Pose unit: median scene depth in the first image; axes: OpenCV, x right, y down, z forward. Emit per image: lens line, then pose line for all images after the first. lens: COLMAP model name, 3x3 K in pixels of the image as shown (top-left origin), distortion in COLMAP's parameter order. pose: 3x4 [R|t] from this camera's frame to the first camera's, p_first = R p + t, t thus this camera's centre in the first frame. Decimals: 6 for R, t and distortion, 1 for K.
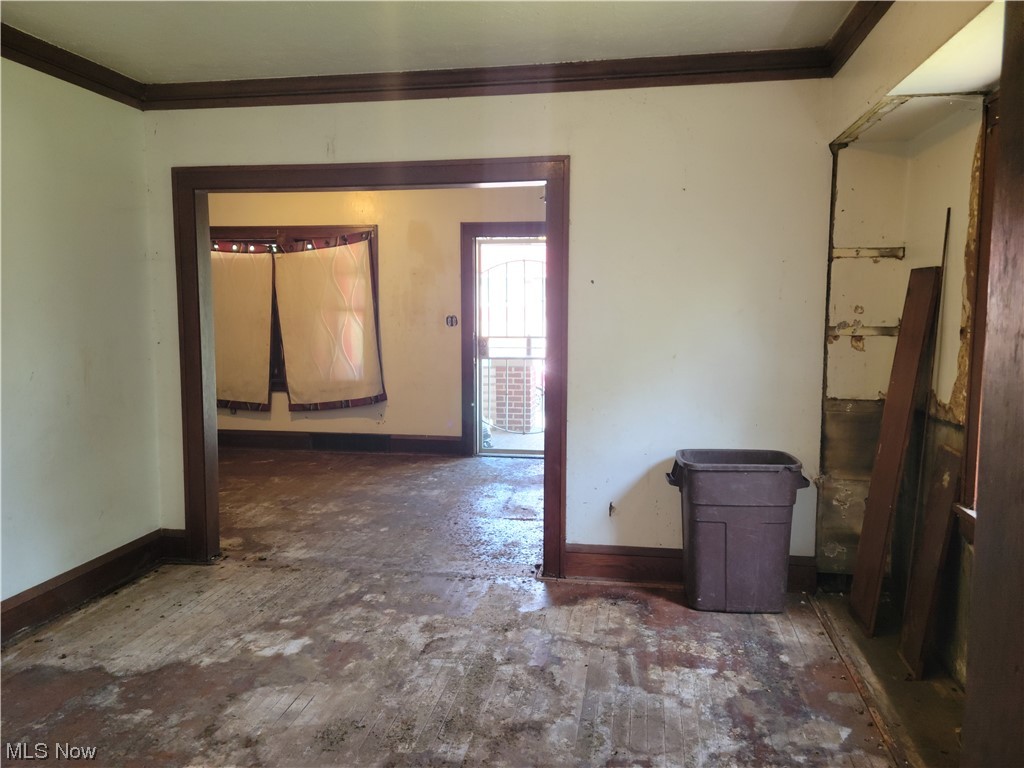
lens RADIAL K [[809.4, 0, 505.4], [0, 809.4, 385.7], [0, 0, 1]] dist [0.130676, -0.149093]
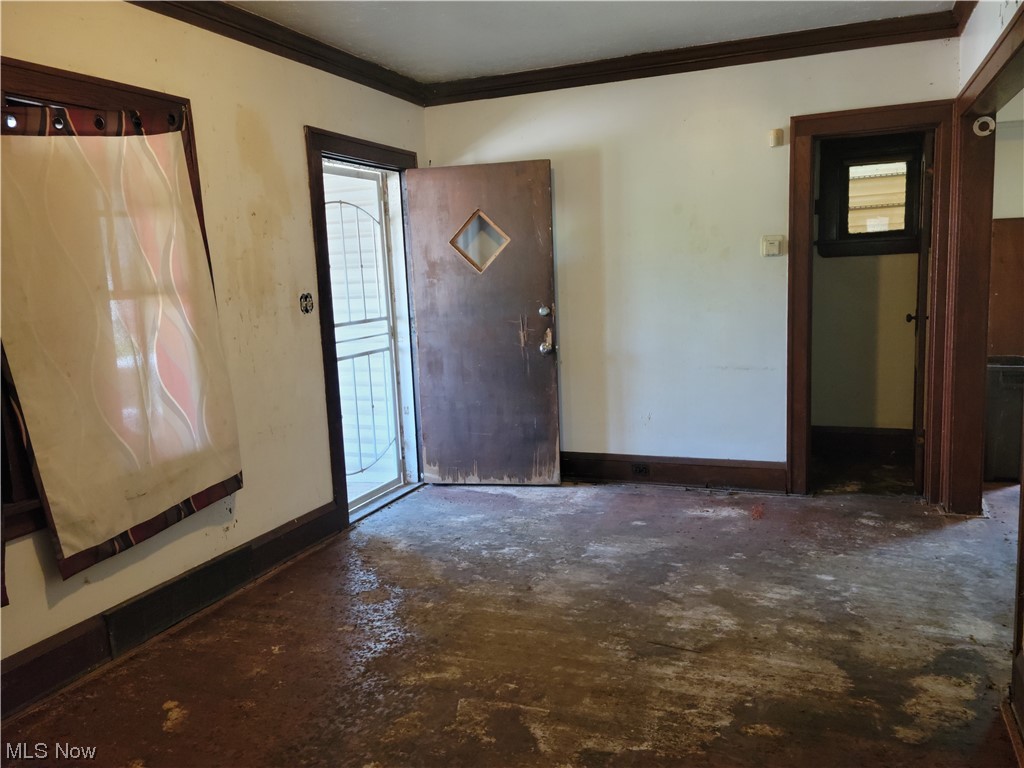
lens RADIAL K [[809.4, 0, 505.4], [0, 809.4, 385.7], [0, 0, 1]] dist [0.130676, -0.149093]
pose [[0.212041, -0.151101, 0.965509, -0.588795], [0.142359, 0.982212, 0.122451, -0.073360], [-0.966836, 0.111485, 0.229780, 0.744846]]
